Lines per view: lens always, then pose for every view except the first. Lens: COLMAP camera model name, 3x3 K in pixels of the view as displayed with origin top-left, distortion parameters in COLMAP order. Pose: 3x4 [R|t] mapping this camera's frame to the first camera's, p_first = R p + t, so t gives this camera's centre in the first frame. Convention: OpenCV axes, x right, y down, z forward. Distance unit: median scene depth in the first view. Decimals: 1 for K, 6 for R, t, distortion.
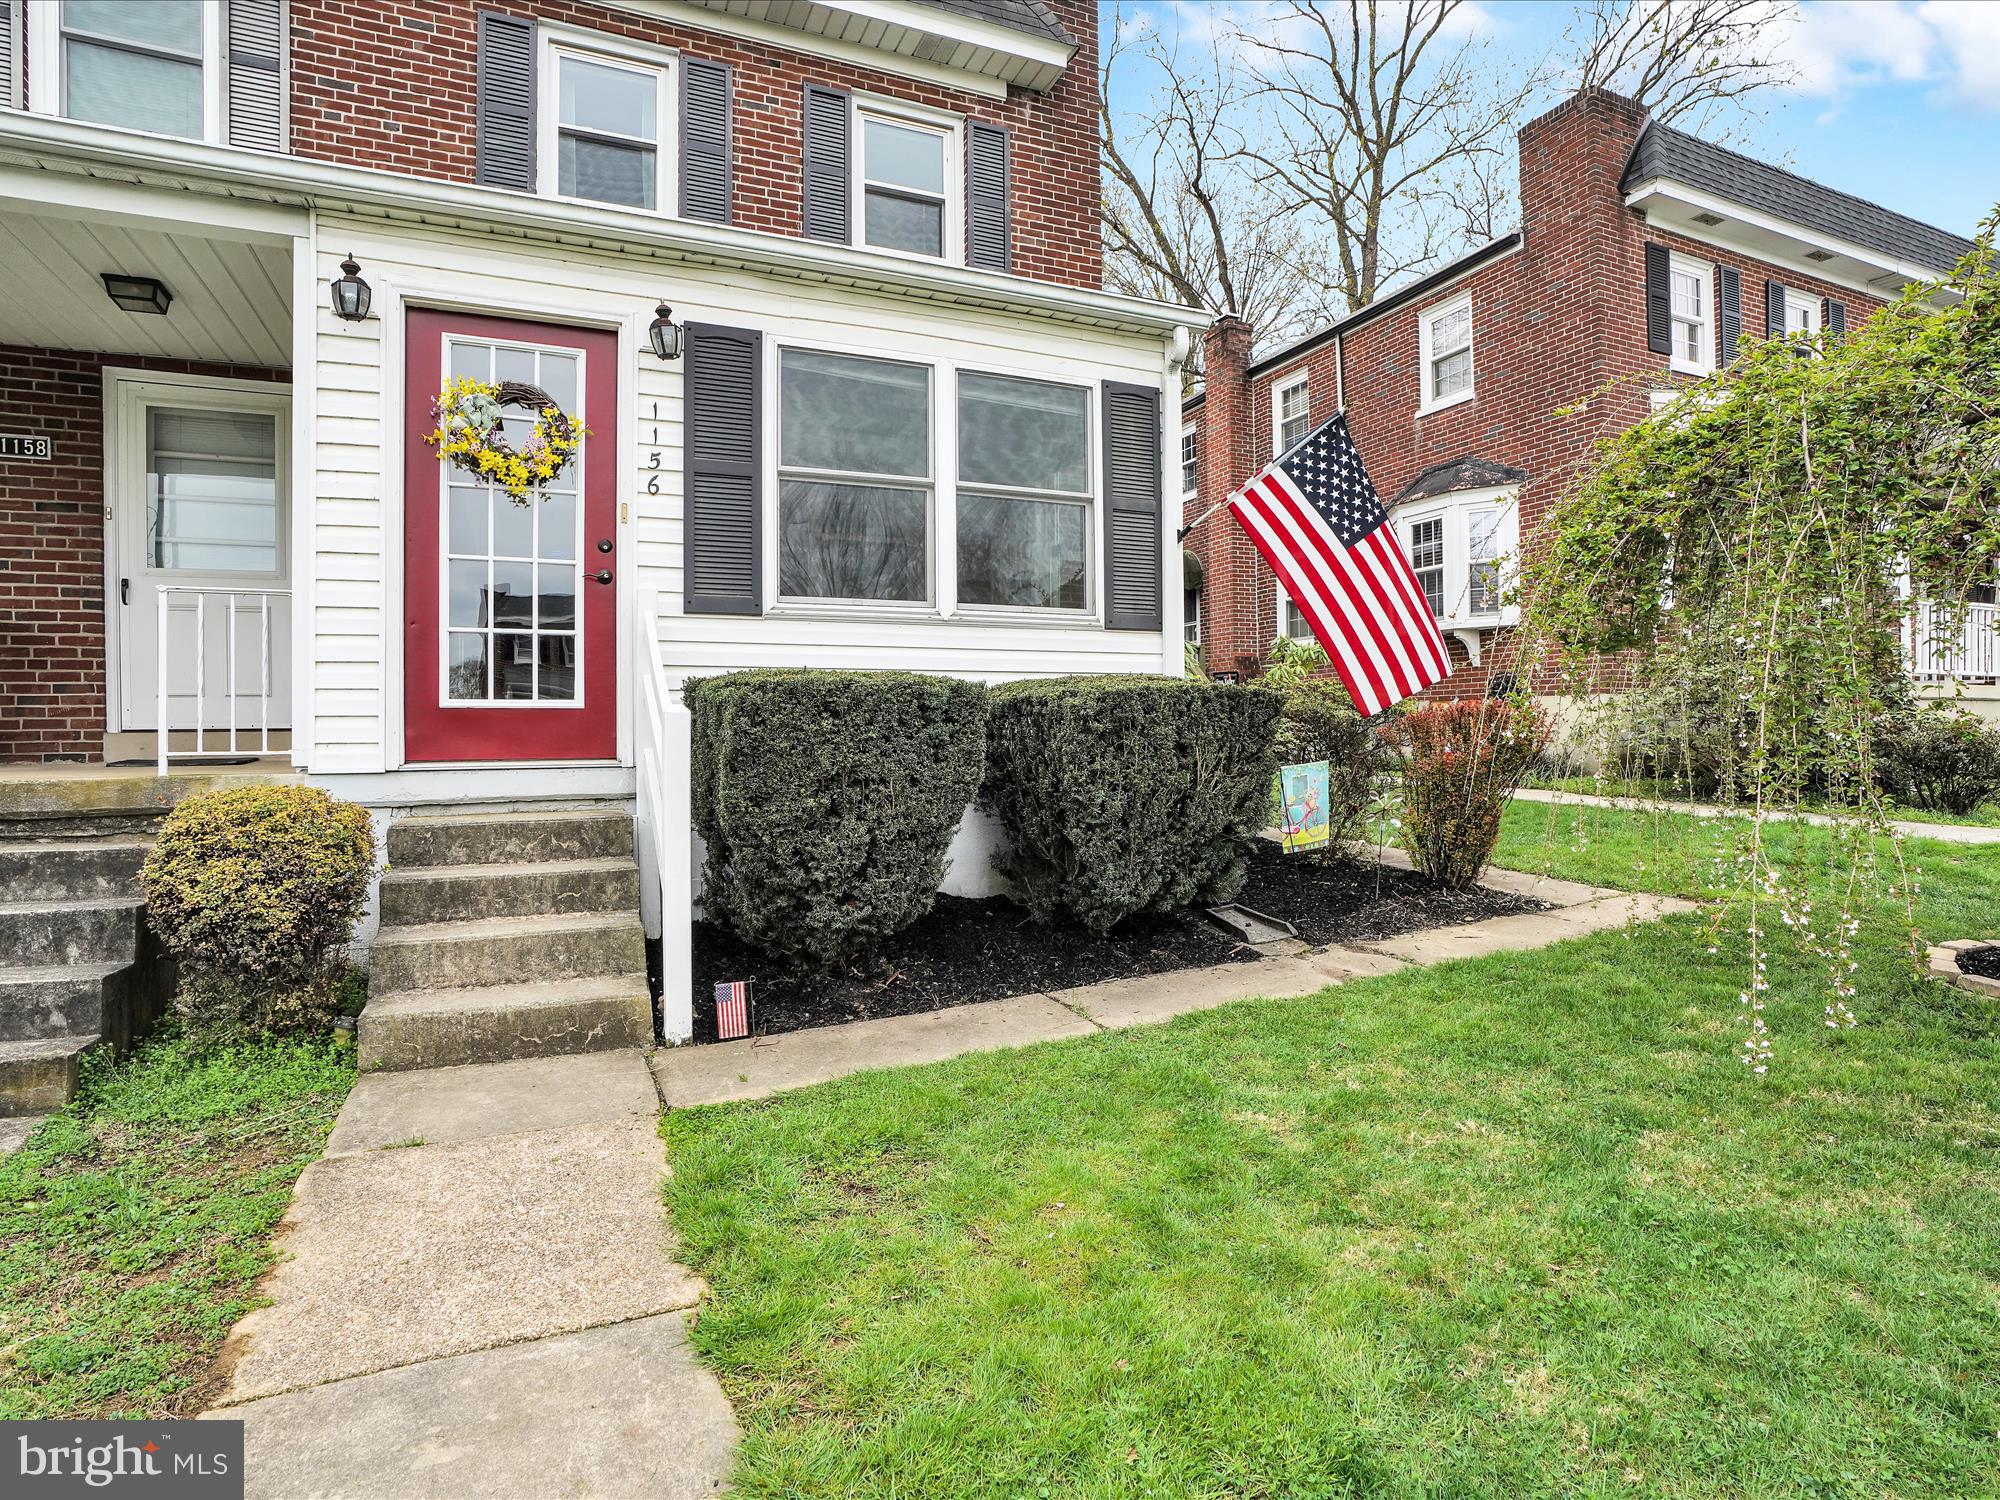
lens RADIAL K [[1037.5, 0, 1001.1], [0, 1037.5, 743.3], [0, 0, 1]] dist [-0.077596, 0.029040]
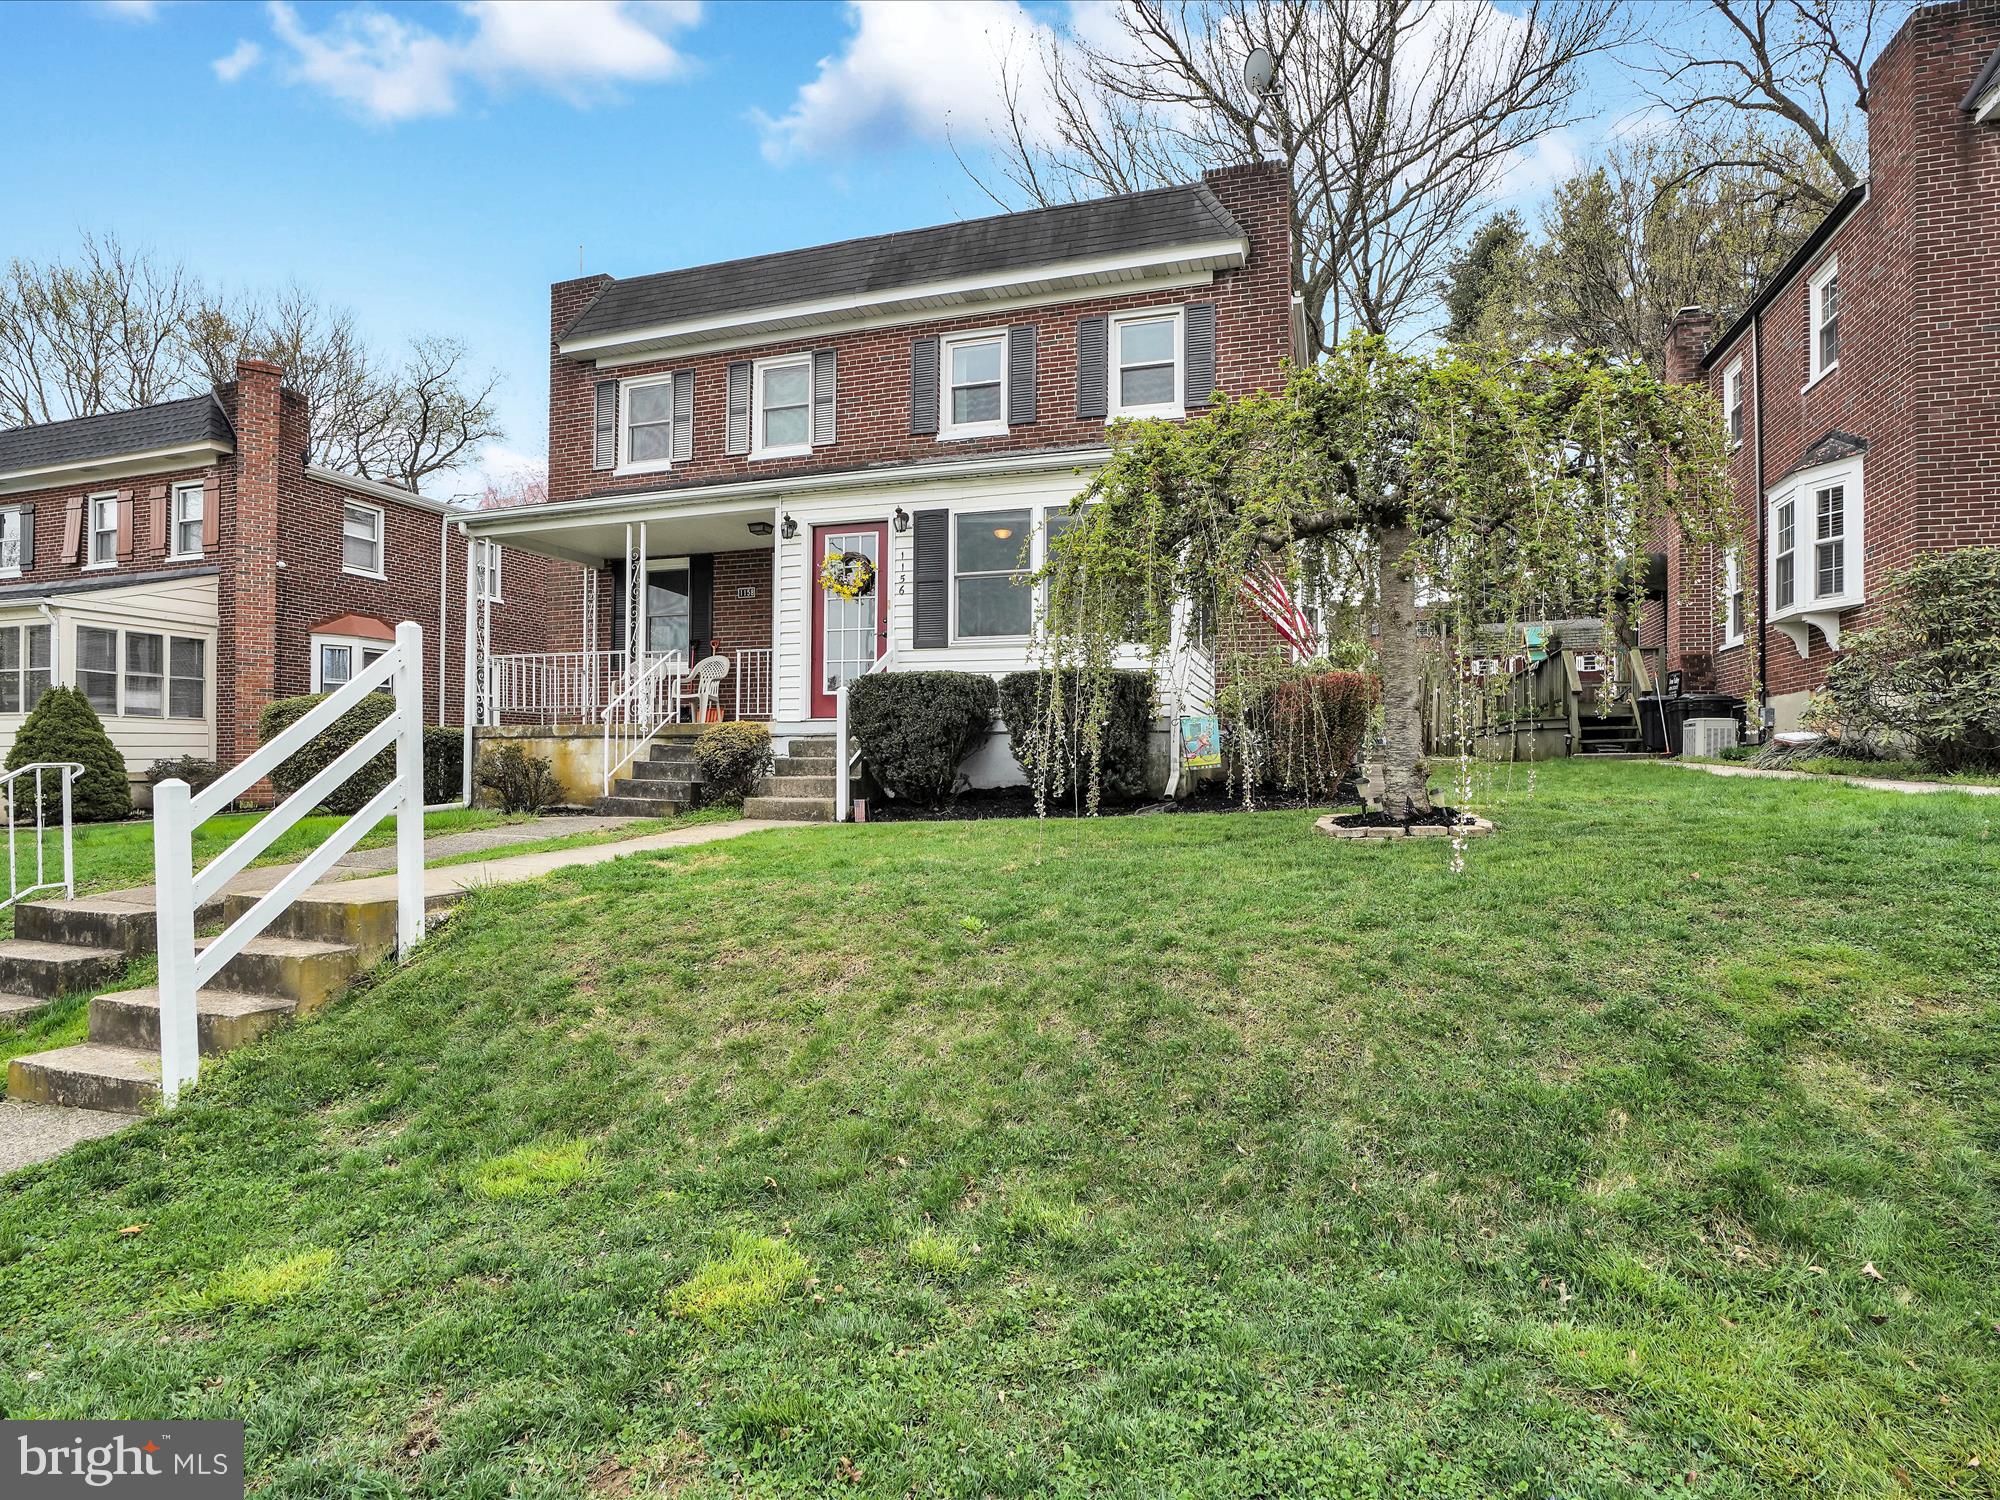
lens RADIAL K [[1037.5, 0, 1001.1], [0, 1037.5, 743.3], [0, 0, 1]] dist [-0.077596, 0.029040]
pose [[0.749024, 0.001865, -0.662540, 1.251307], [-0.020883, 0.999566, -0.020795, 0.110539], [0.662213, 0.029412, 0.748738, -0.479688]]
